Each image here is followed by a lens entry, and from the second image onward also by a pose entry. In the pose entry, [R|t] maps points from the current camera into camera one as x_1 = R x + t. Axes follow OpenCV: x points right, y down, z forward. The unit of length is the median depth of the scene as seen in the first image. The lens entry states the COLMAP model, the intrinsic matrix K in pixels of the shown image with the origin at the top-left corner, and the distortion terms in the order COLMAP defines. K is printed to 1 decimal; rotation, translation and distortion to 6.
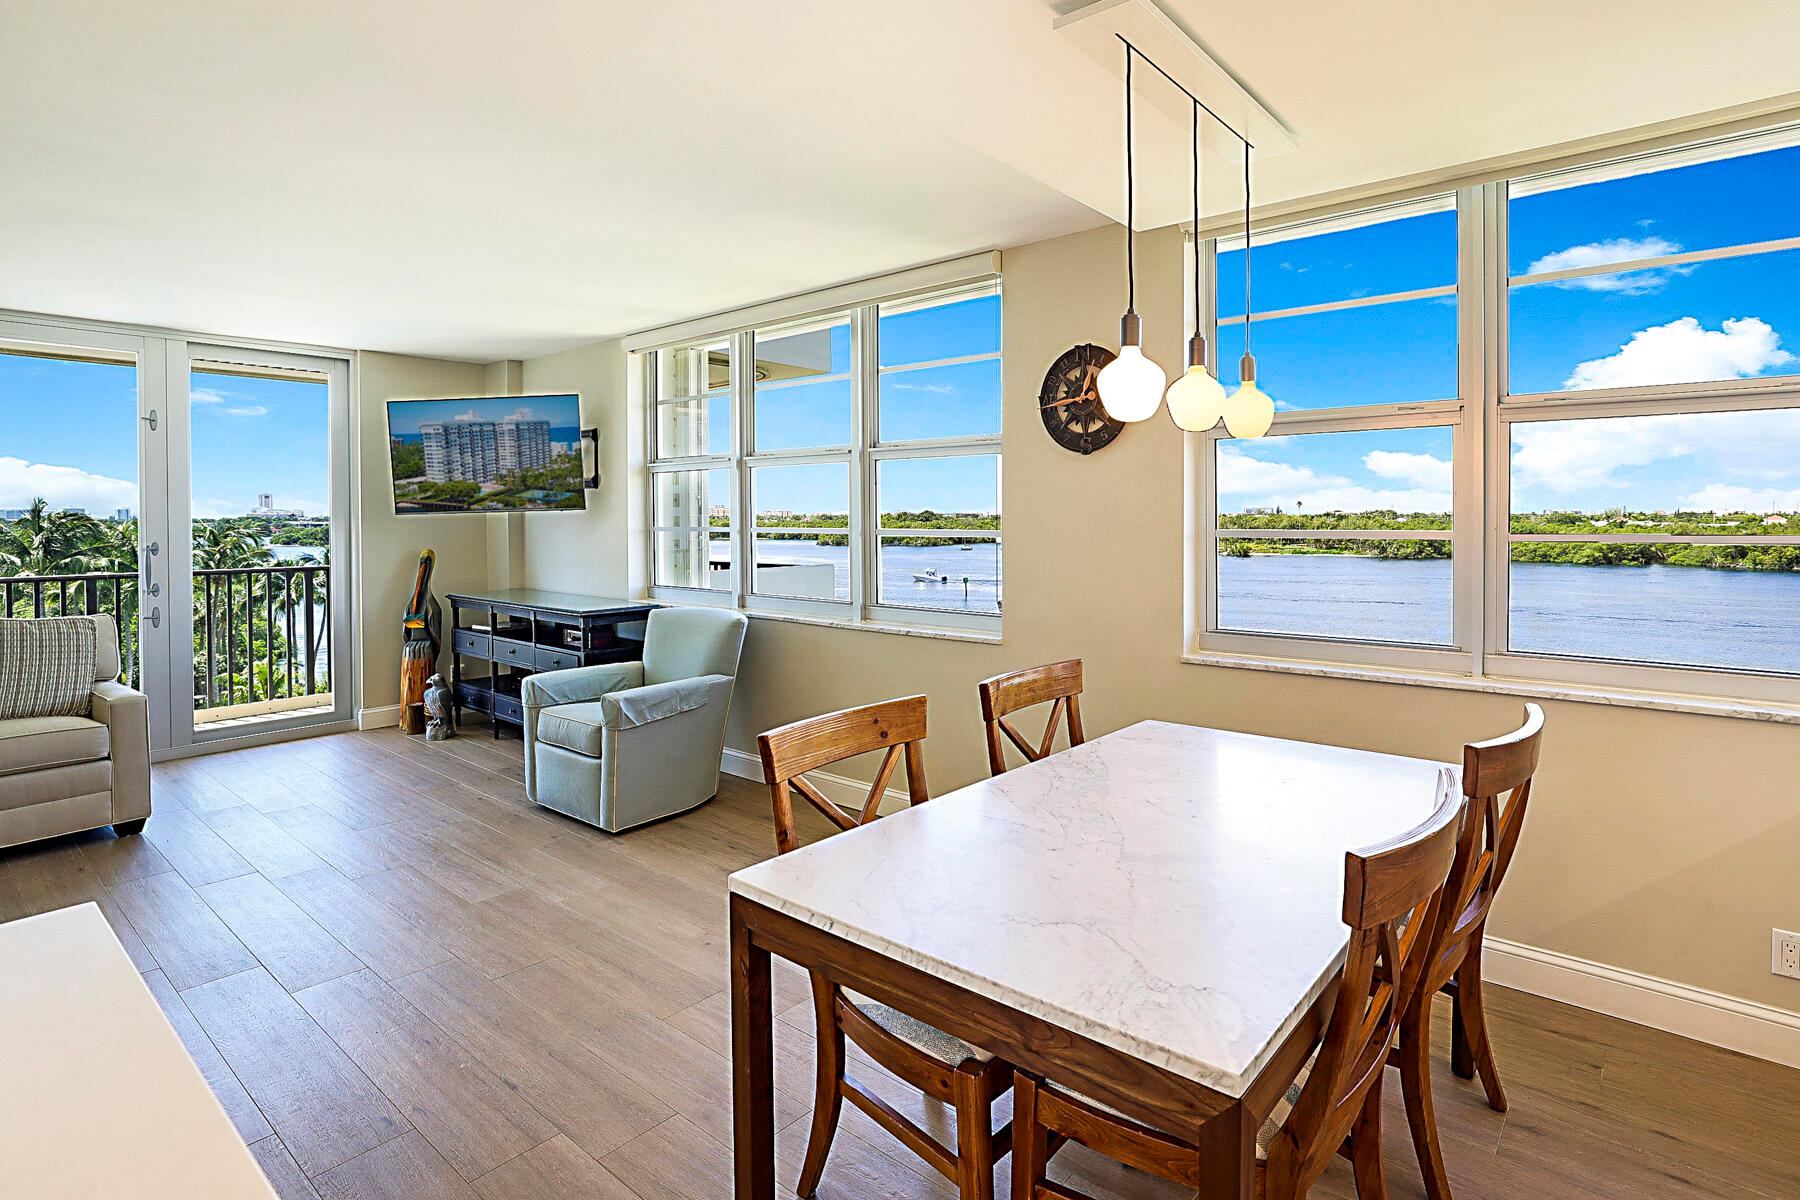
lens RADIAL K [[892.1, 0, 978.9], [0, 892.1, 530.9], [0, 0, 1]] dist [-0.035932, 0.012523]
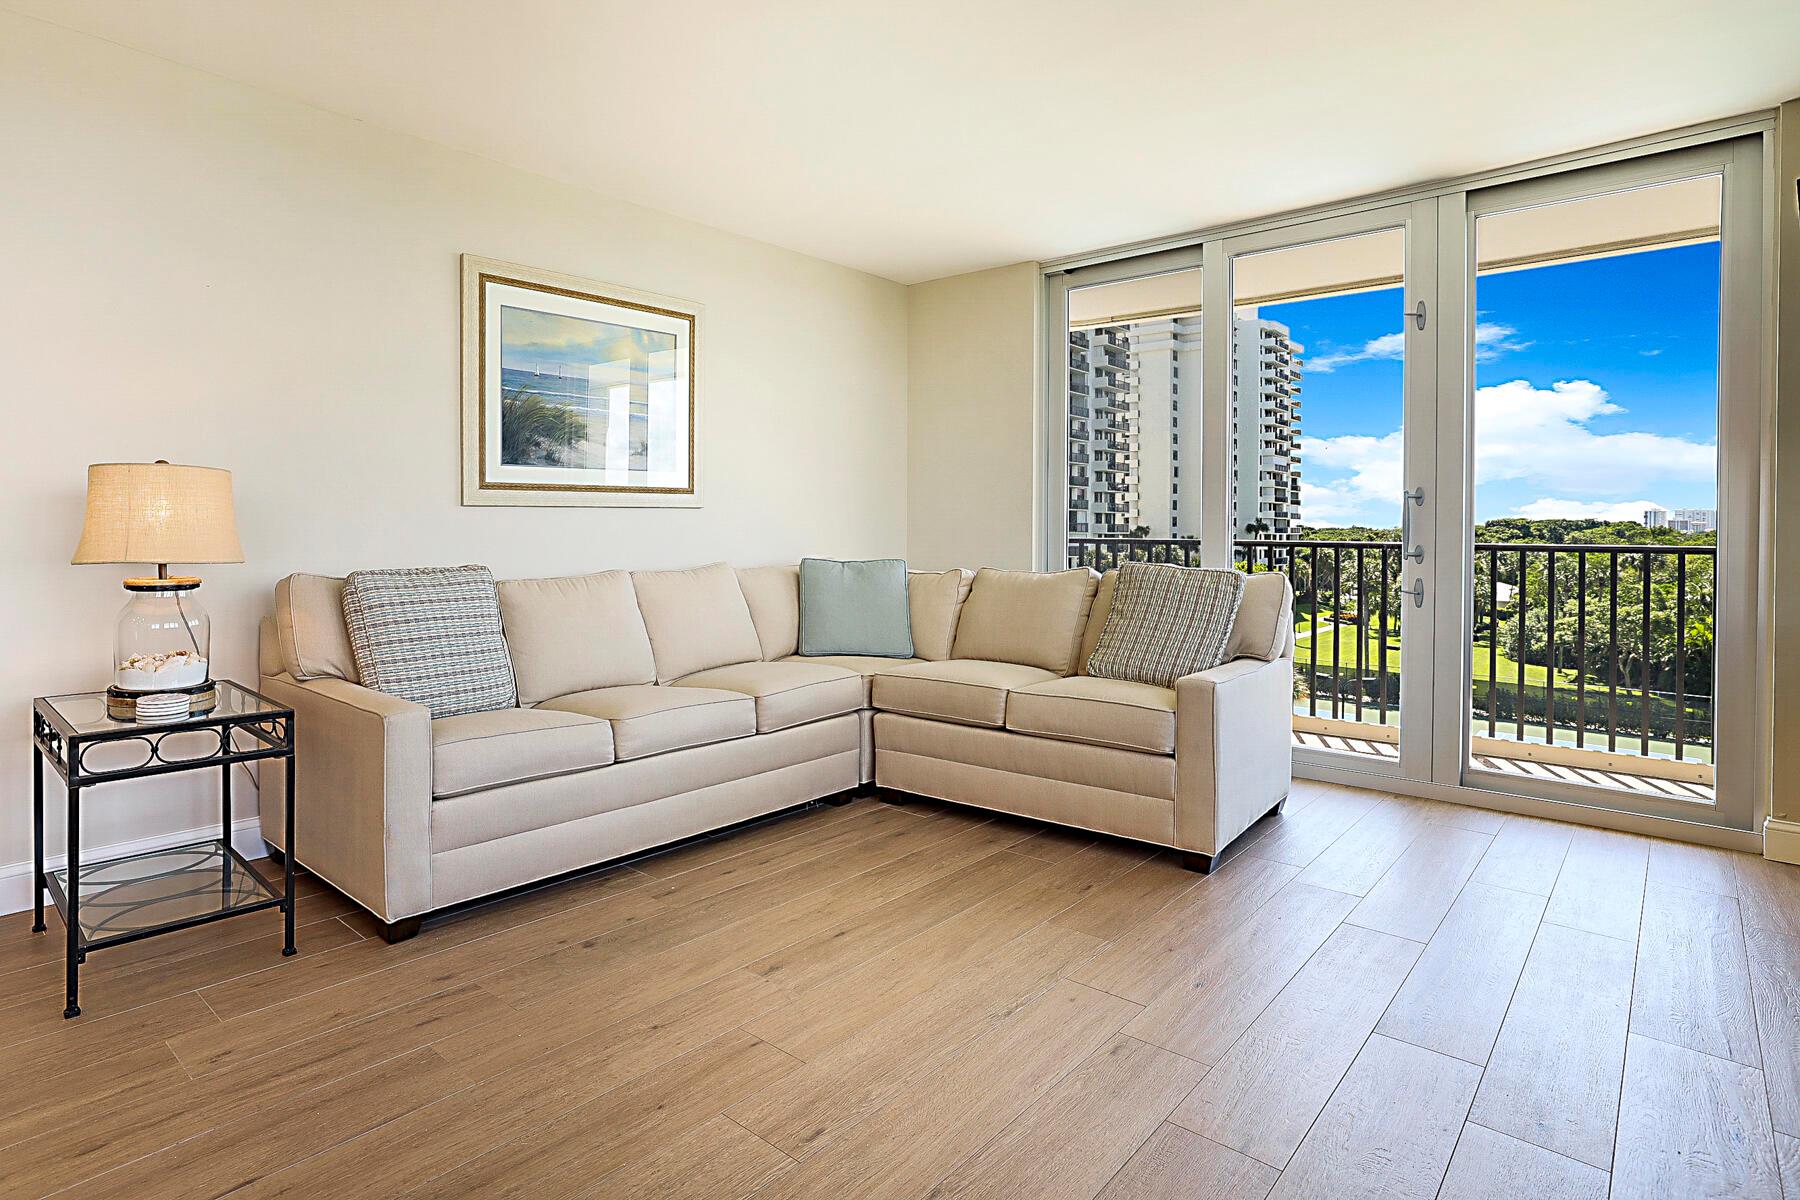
lens RADIAL K [[963.1, 0, 792.6], [0, 963.1, 534.2], [0, 0, 1]] dist [-0.027009, 0.007215]
pose [[-0.092525, 0.008711, -0.995672, -0.147602], [-0.019323, 0.999758, 0.010542, 0.063078], [0.995523, 0.020214, -0.092335, 0.670739]]
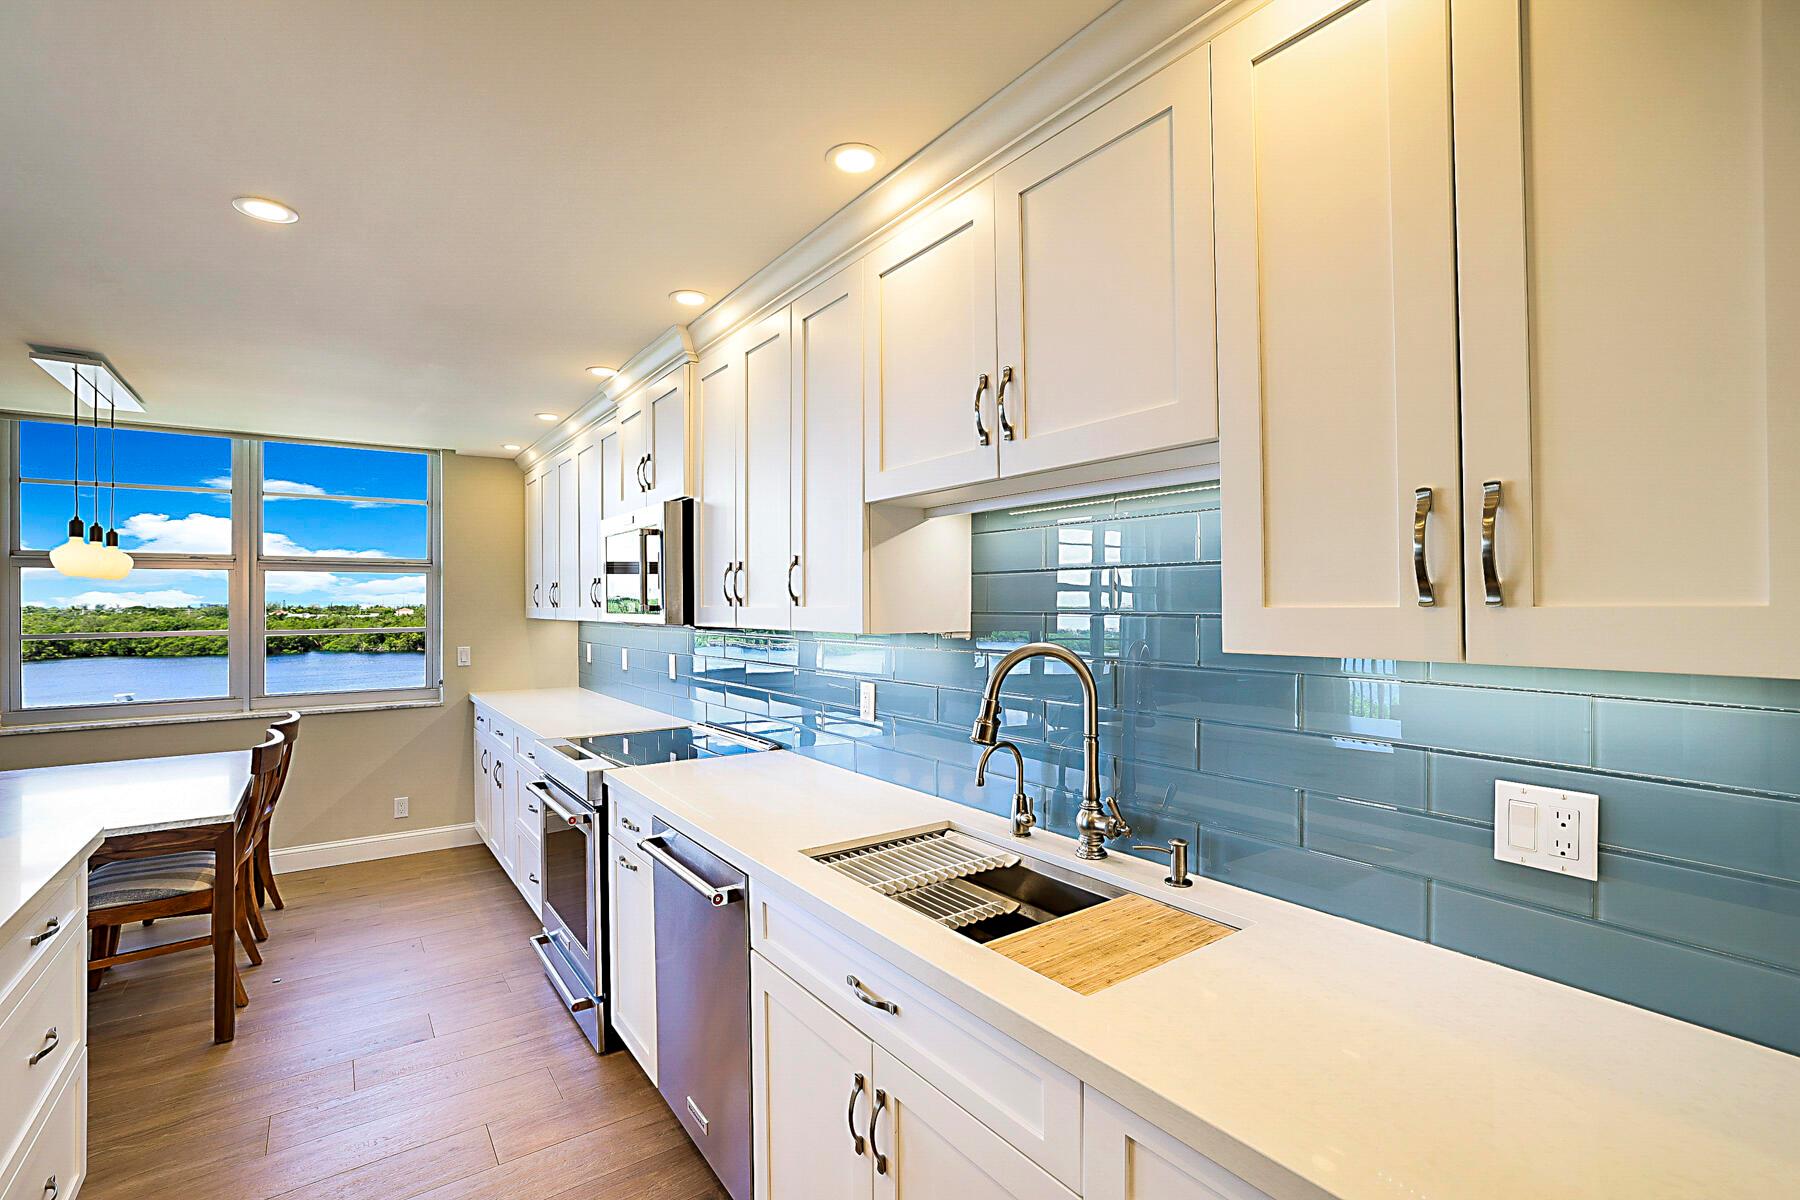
lens RADIAL K [[798.3, 0, 873.1], [0, 798.3, 608.3], [0, 0, 1]] dist [0.000114, 0.000915]
pose [[0.296424, -0.002695, 0.955053, -0.388933], [0.020087, 0.999792, -0.003413, -0.008486], [-0.954845, 0.020196, 0.296417, -0.449113]]
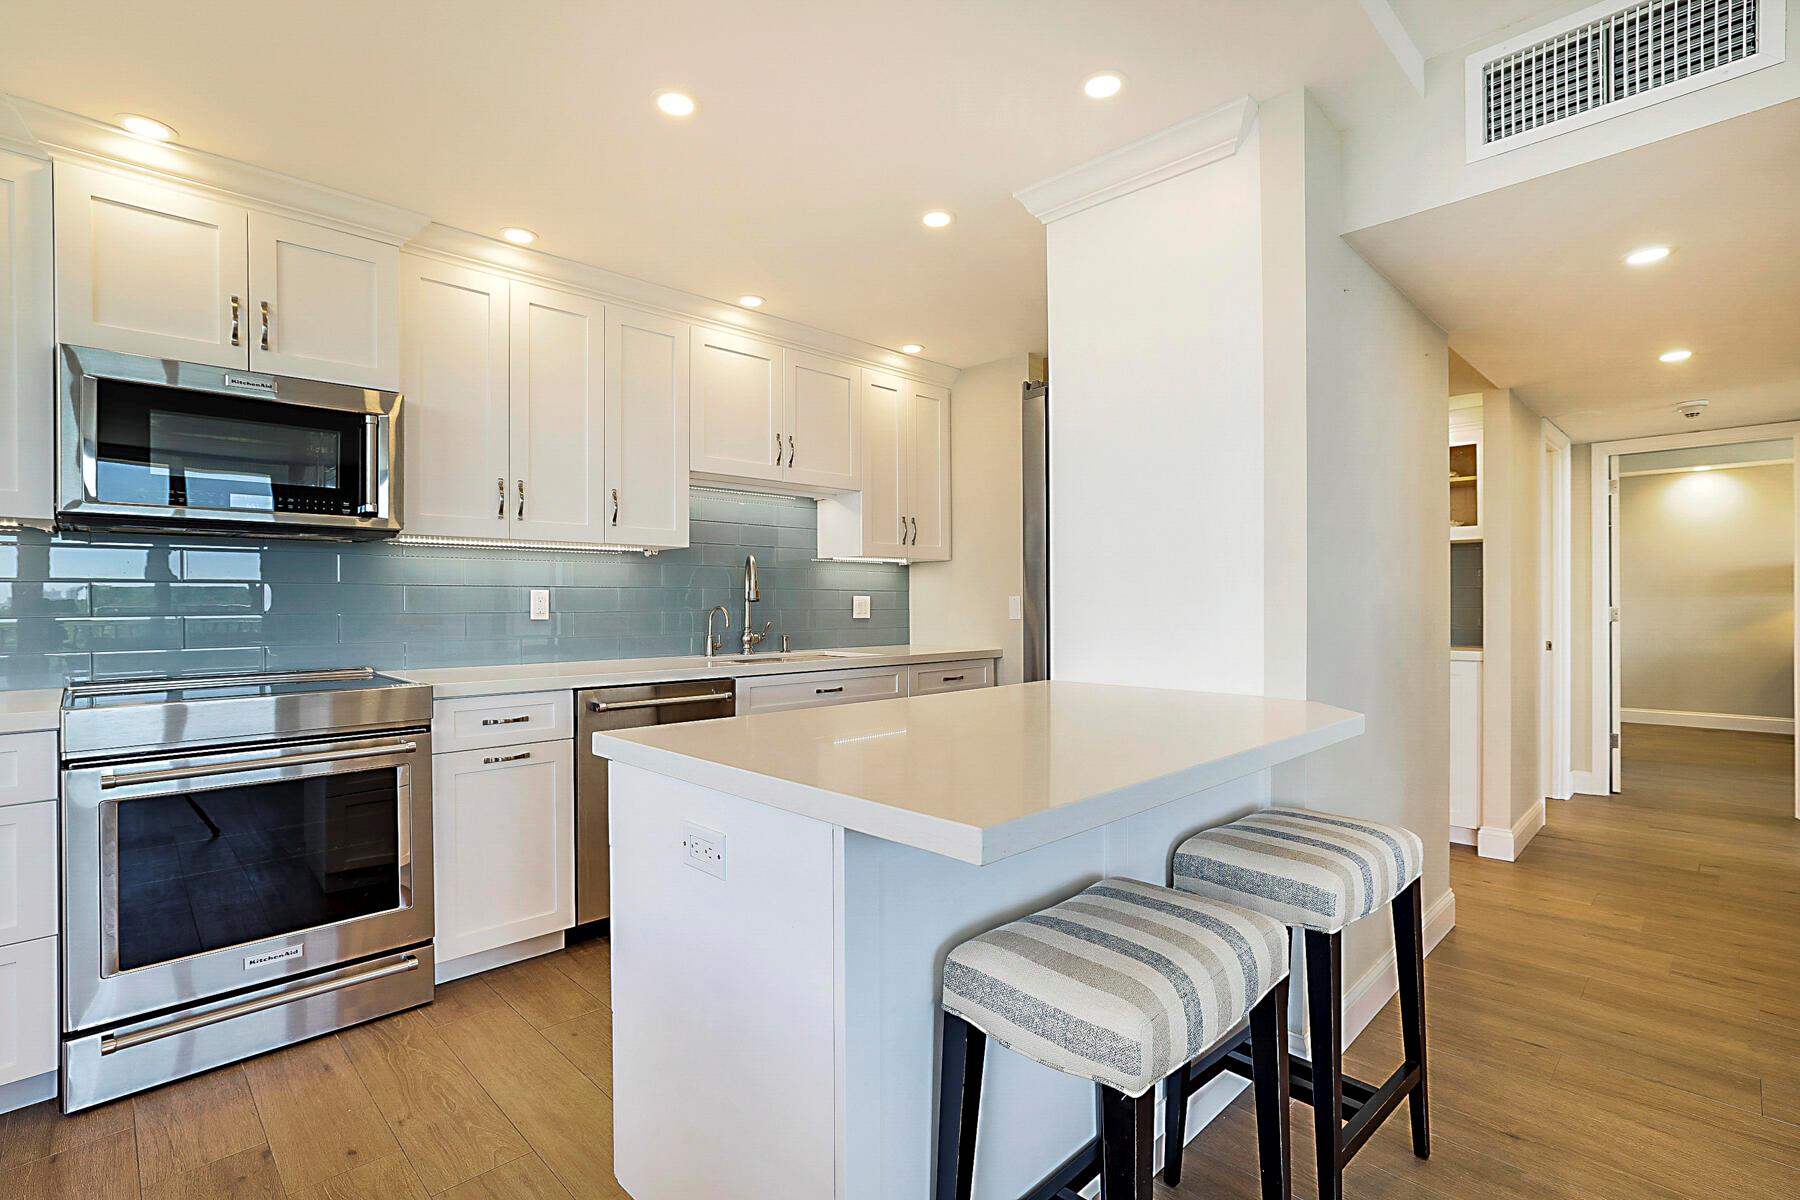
lens RADIAL K [[835.8, 0, 889.5], [0, 835.8, 598.4], [0, 0, 1]] dist [-0.017902, 0.006097]
pose [[-0.990042, 0.005172, 0.140677, -0.256709], [0.006926, 0.999904, 0.011981, 0.043080], [-0.140602, 0.012836, -0.989983, 0.447426]]
